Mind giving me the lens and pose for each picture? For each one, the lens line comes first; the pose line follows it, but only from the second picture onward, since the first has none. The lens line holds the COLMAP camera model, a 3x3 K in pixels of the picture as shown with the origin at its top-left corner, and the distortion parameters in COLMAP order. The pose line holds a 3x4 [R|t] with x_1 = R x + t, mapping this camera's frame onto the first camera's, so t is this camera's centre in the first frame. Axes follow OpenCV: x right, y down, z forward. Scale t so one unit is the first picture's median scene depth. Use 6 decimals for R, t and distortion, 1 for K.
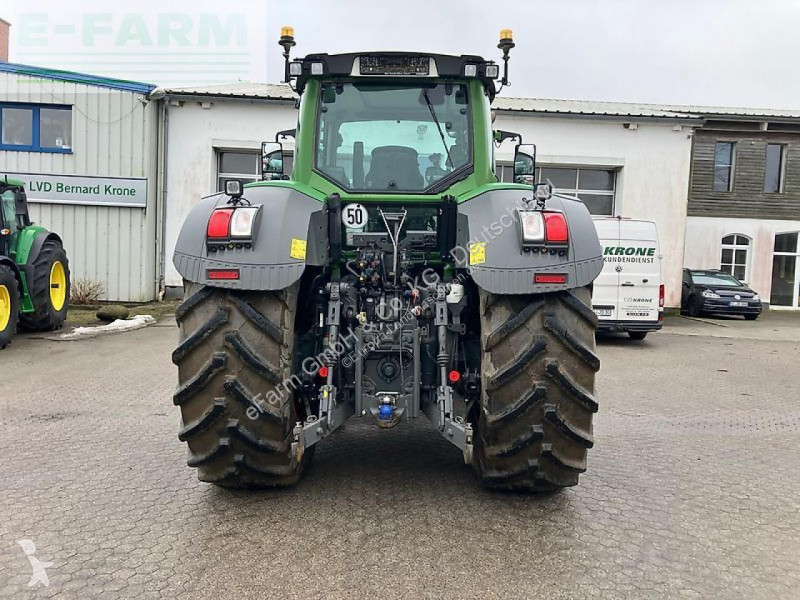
lens RADIAL K [[657.5, 0, 406.2], [0, 657.5, 295.7], [0, 0, 1]] dist [0.019439, -0.013177]
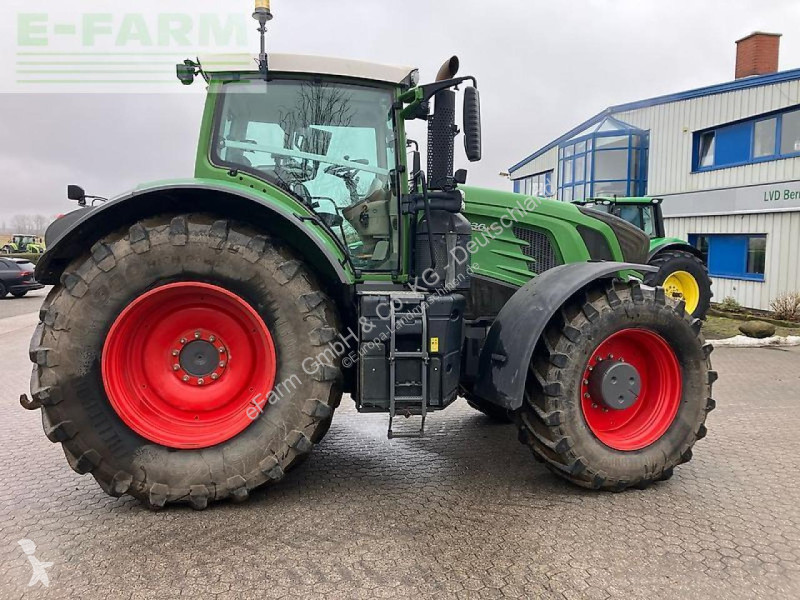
lens RADIAL K [[657.5, 0, 406.2], [0, 657.5, 295.7], [0, 0, 1]] dist [0.019439, -0.013177]
pose [[0.146123, 0.045848, -0.988203, 1.232834], [-0.070172, 0.996890, 0.035875, -0.060420], [0.986775, 0.064102, 0.148886, 1.251559]]
